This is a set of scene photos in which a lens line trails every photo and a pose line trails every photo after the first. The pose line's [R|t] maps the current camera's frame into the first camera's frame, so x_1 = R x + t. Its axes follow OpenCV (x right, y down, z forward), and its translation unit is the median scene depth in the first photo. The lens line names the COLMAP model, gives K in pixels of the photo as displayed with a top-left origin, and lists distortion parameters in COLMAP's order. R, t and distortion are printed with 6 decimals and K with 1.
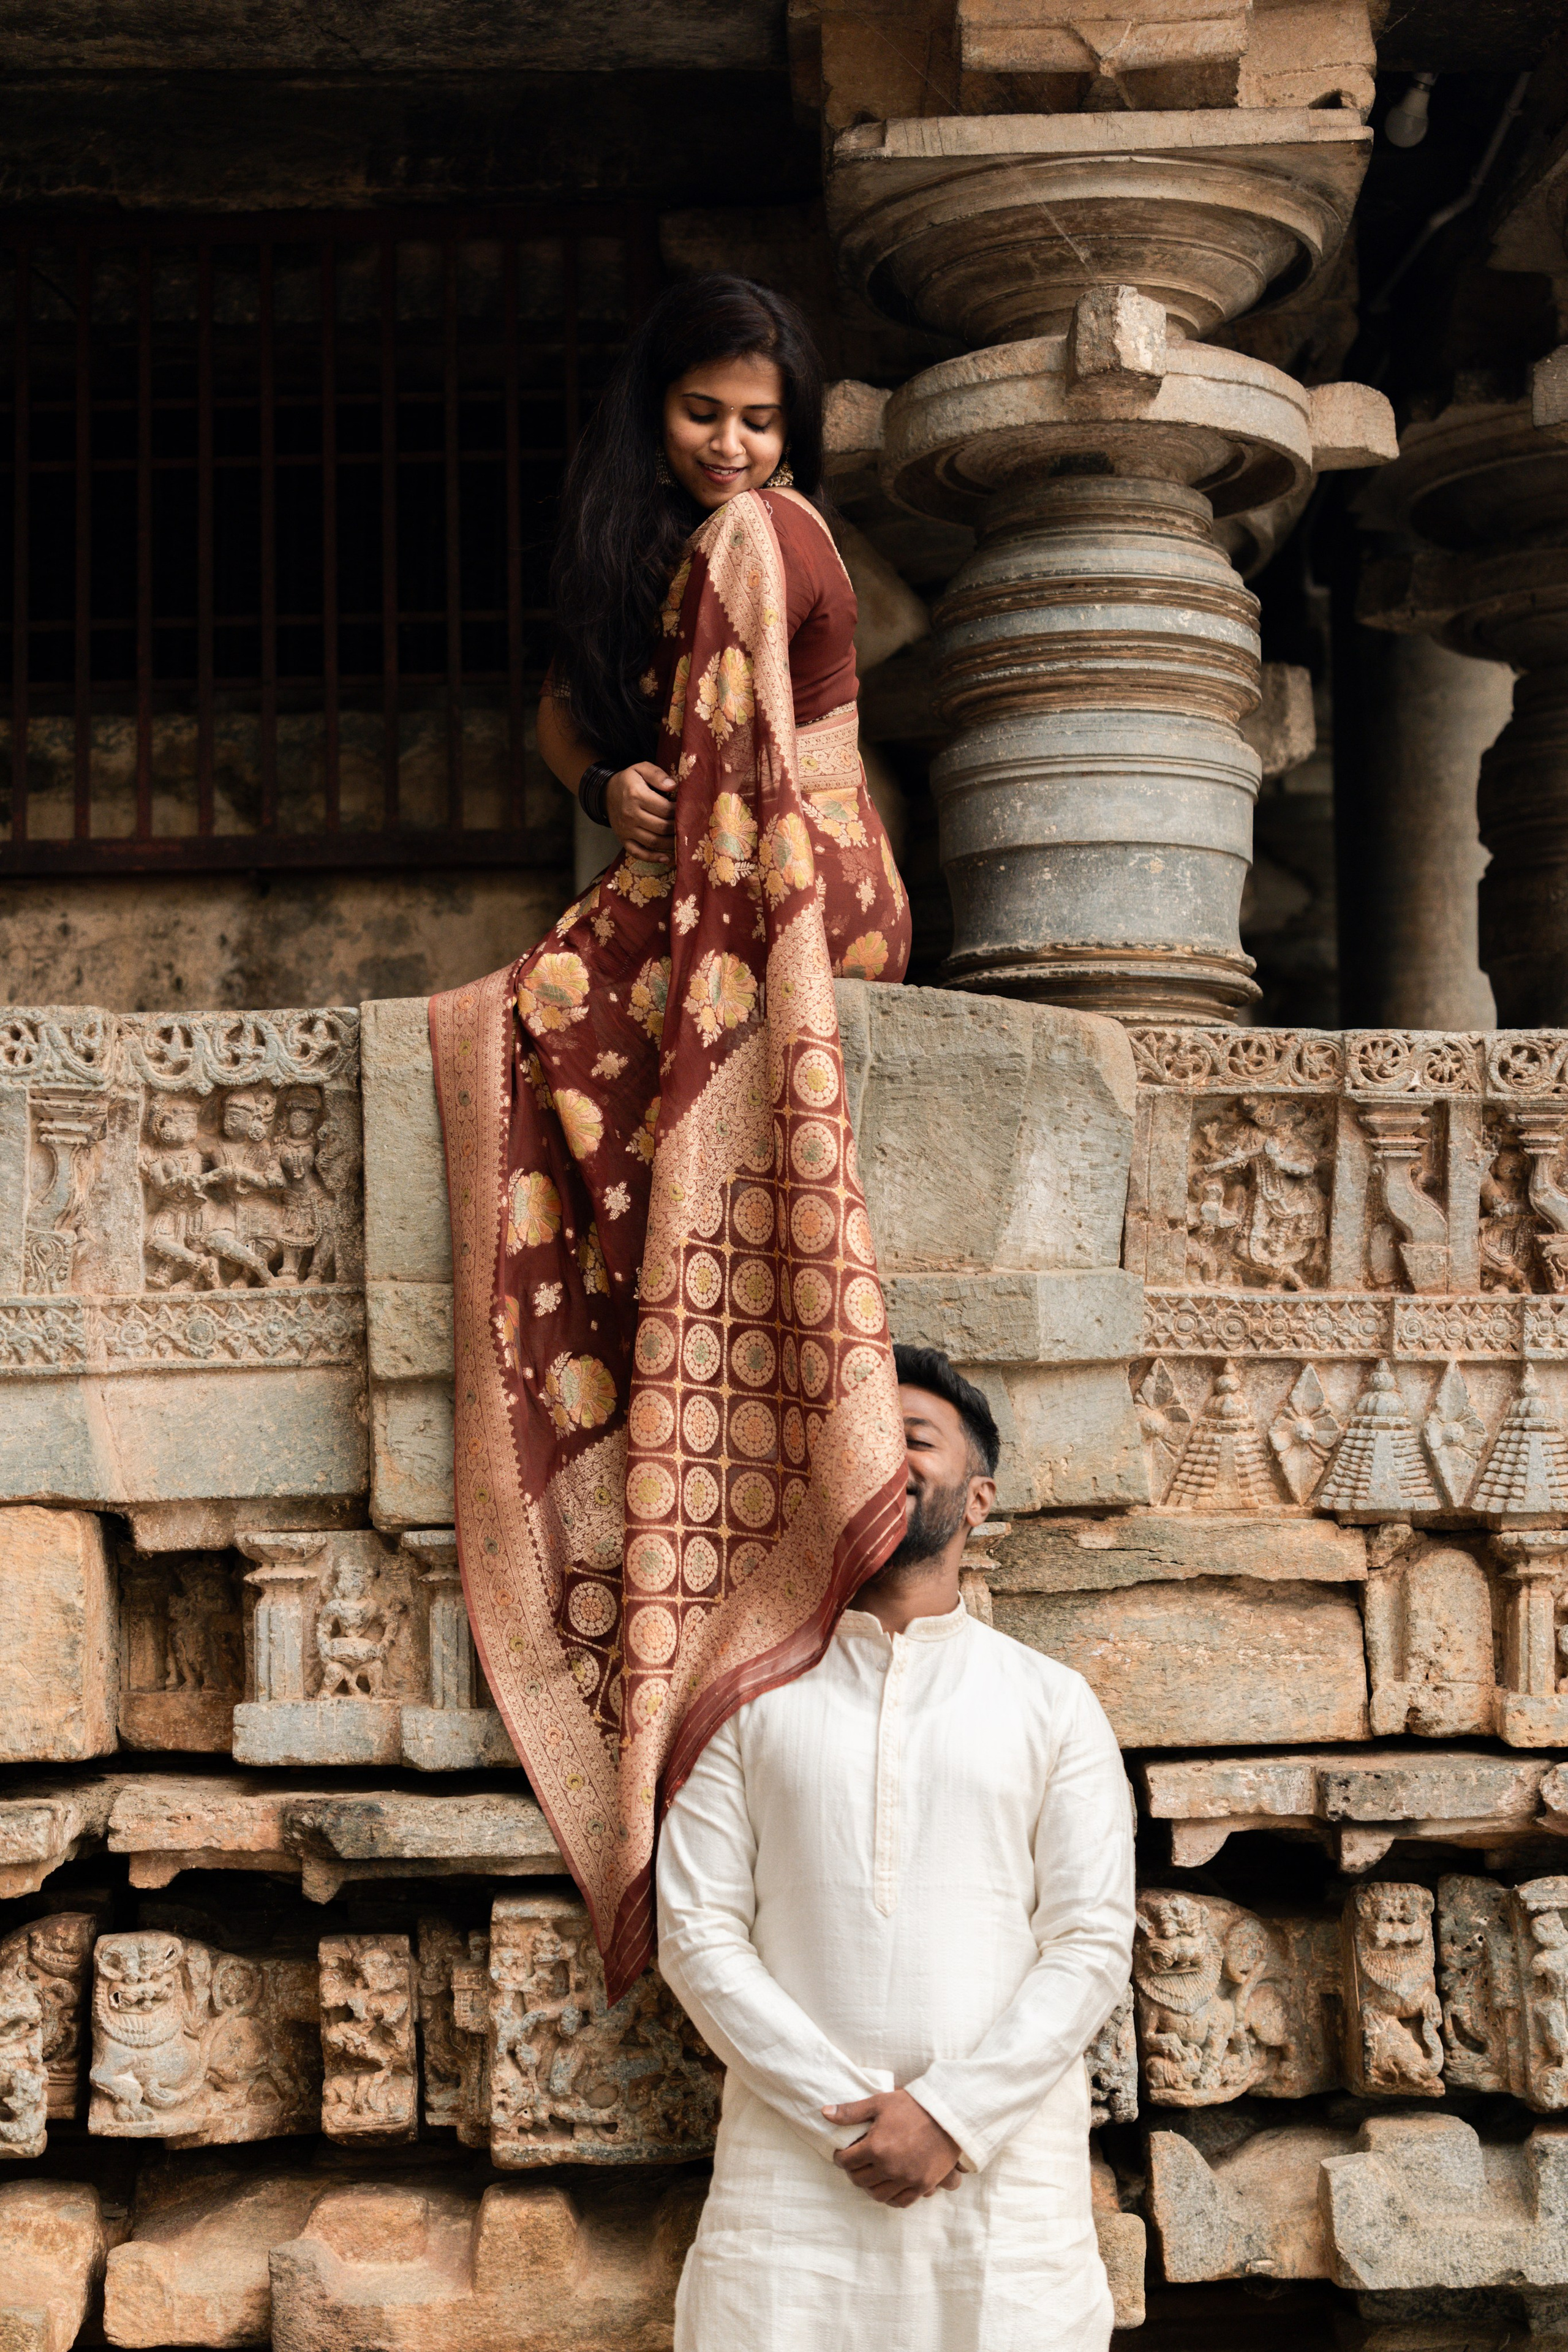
lens RADIAL K [[3299.6, 0, 788.9], [0, 3299.6, 1181.3], [0, 0, 1]] dist [-0.021980, 0.000000]
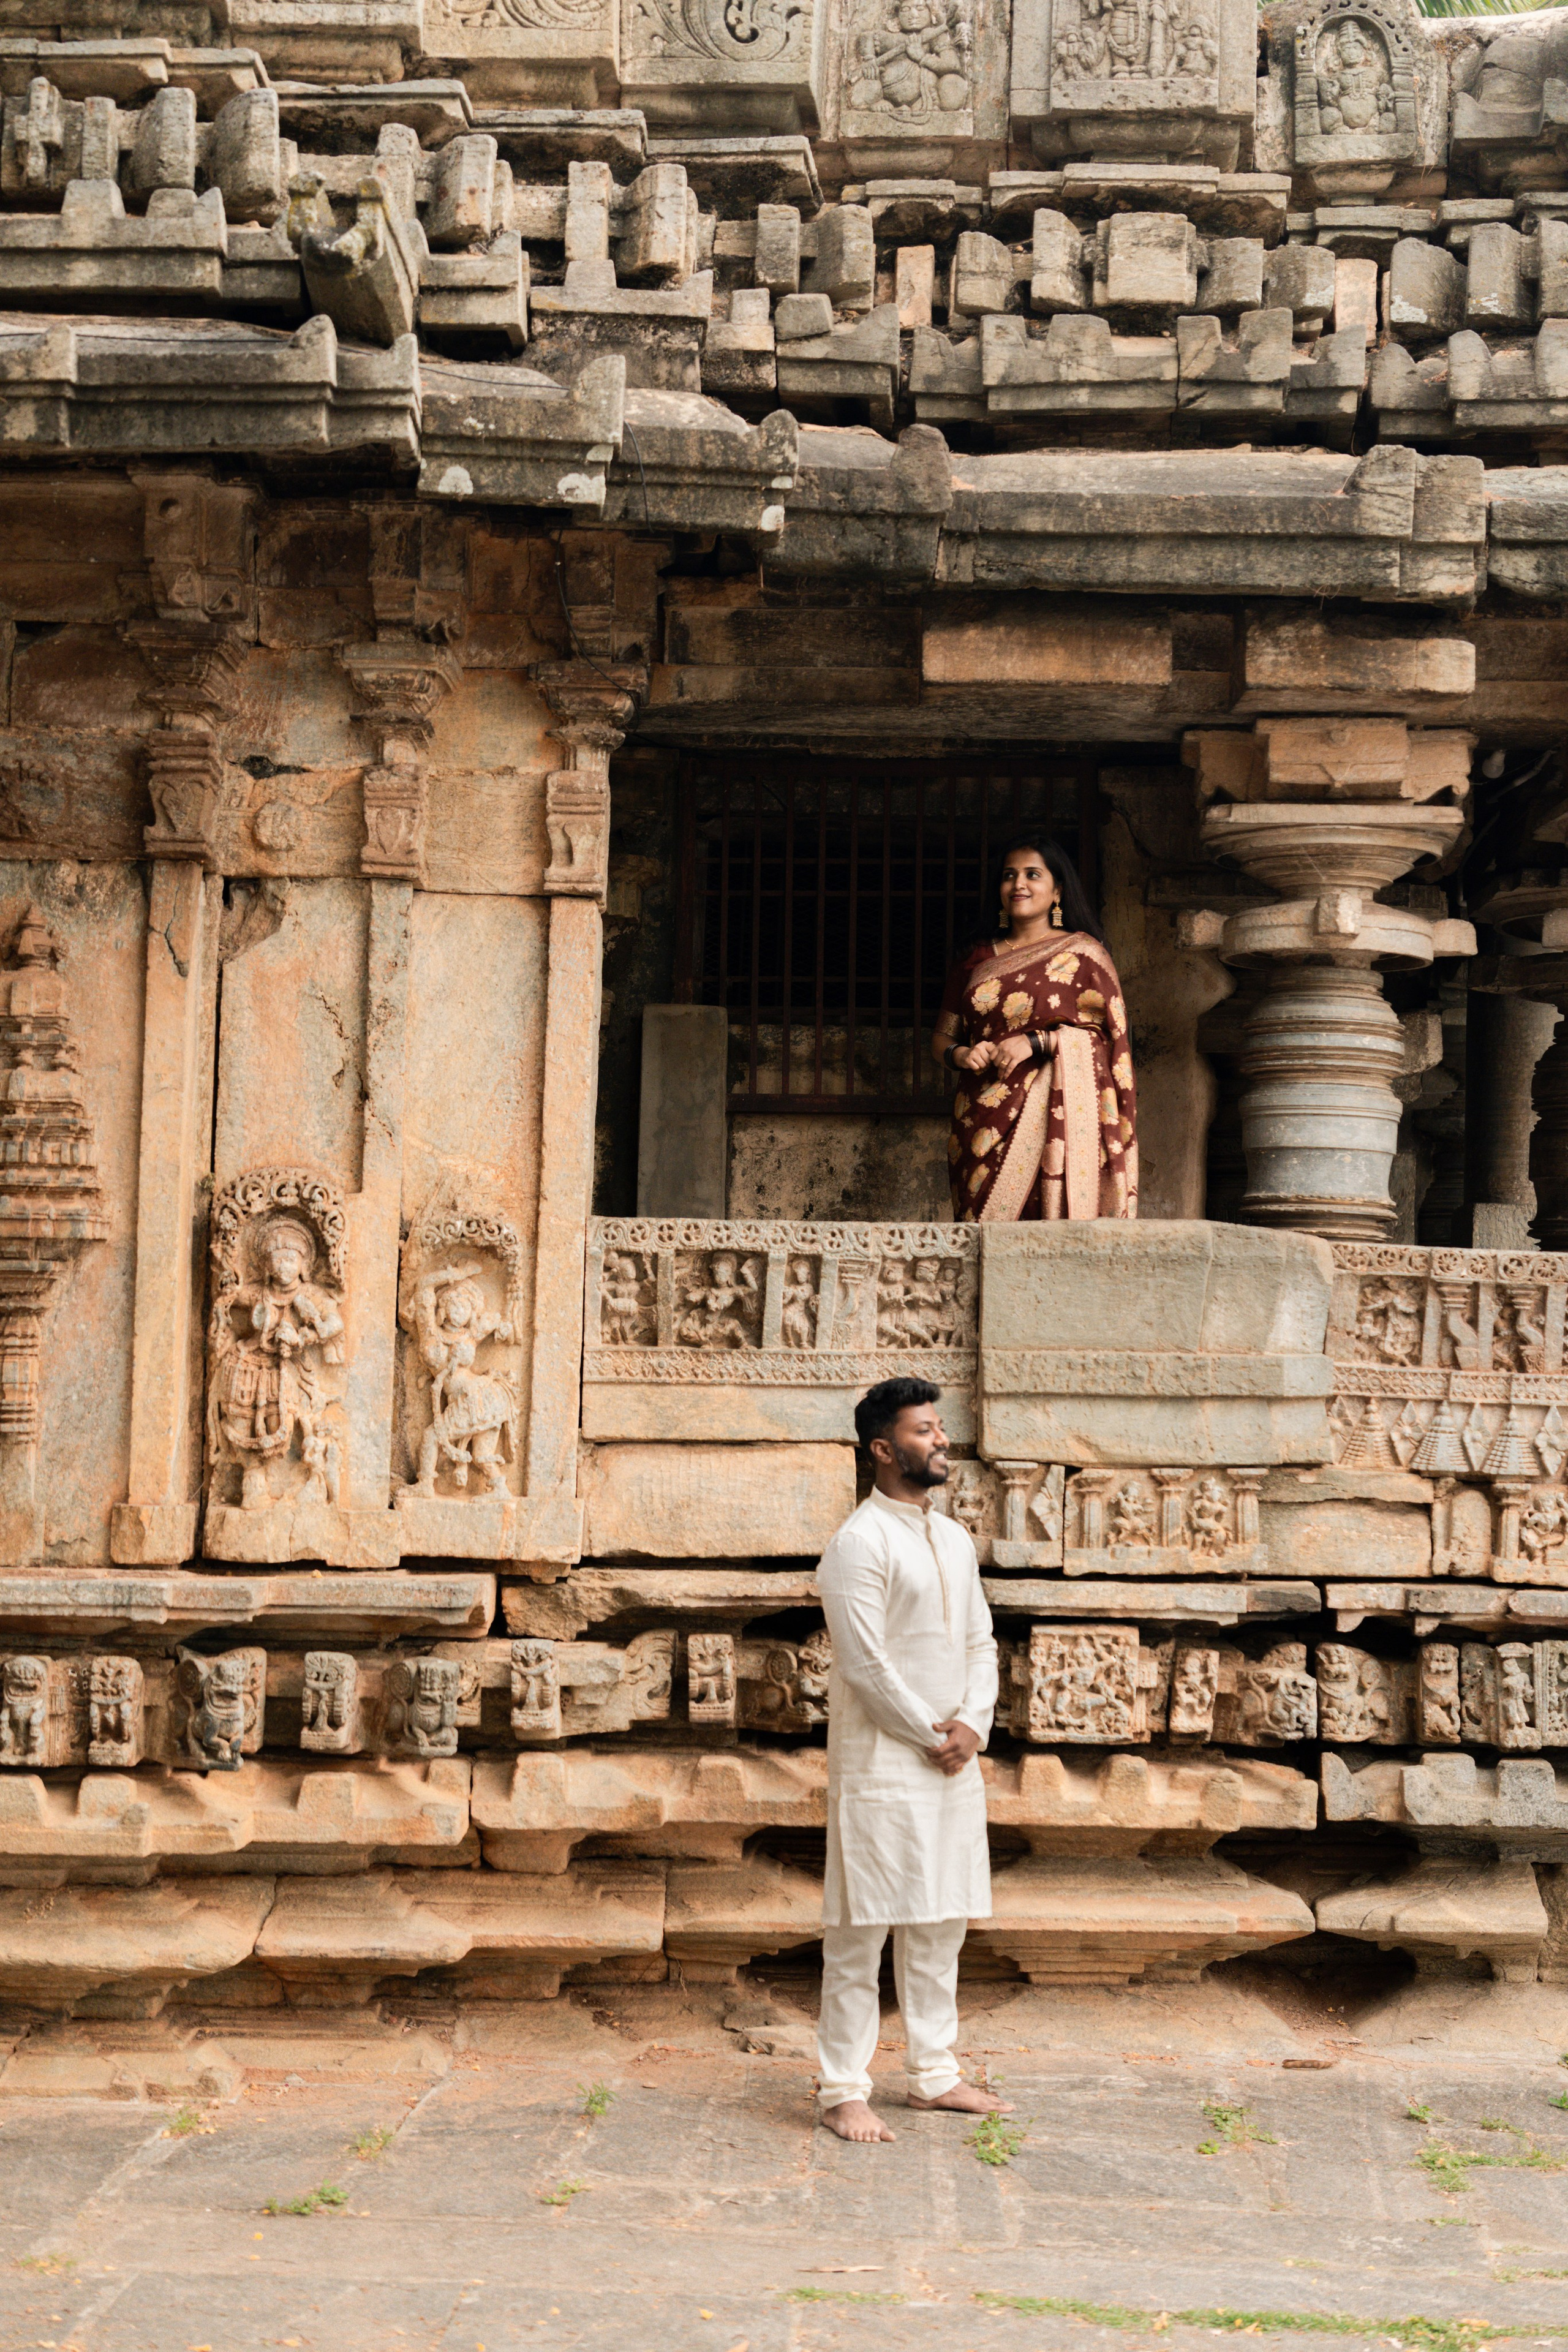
lens RADIAL K [[3299.6, 0, 777.4], [0, 3299.6, 1169.8], [0, 0, 1]] dist [-0.021980, 0.000000]
pose [[0.996908, 0.035790, -0.069950, -0.110869], [-0.034912, 0.999296, 0.013743, -0.113305], [0.070392, -0.011258, 0.997456, -1.199221]]
